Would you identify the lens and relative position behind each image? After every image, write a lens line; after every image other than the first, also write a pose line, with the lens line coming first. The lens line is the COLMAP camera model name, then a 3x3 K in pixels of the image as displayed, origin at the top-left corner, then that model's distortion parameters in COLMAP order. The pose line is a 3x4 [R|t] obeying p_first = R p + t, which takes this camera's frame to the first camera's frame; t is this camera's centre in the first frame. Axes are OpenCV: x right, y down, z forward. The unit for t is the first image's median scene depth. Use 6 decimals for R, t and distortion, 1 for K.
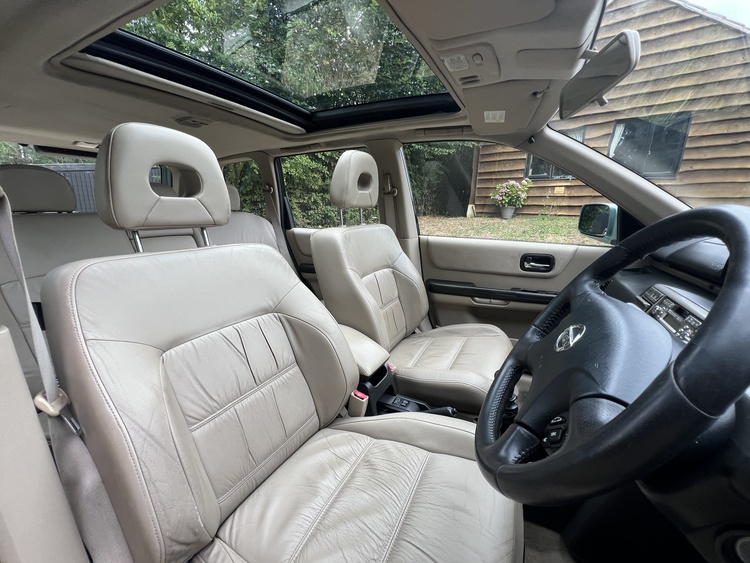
lens RADIAL K [[303.5, 0, 376.0], [0, 303.5, 285.3], [0, 0, 1]] dist [-0.002691, -0.000036]
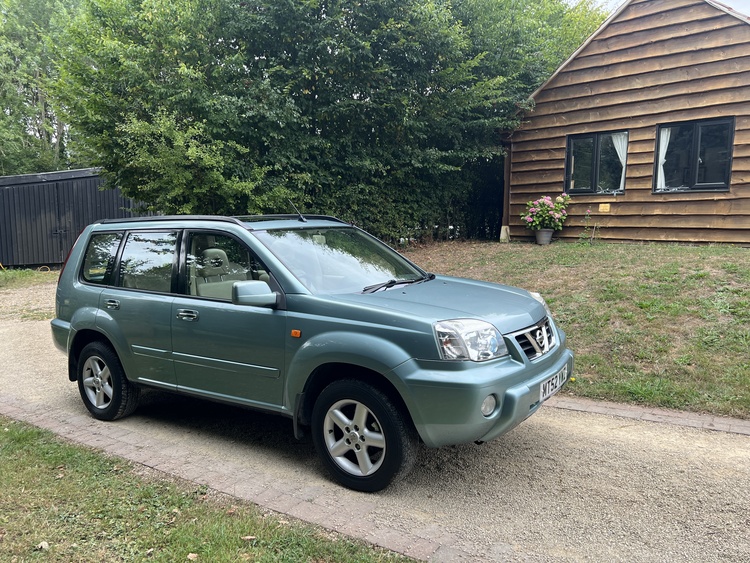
lens RADIAL K [[566.6, 0, 375.3], [0, 566.6, 280.3], [0, 0, 1]] dist [-0.003419, -0.001761]
pose [[0.993897, -0.021352, -0.108230, 0.169612], [0.006357, 0.990544, -0.137046, 0.068841], [0.110133, 0.135522, 0.984634, -0.476190]]
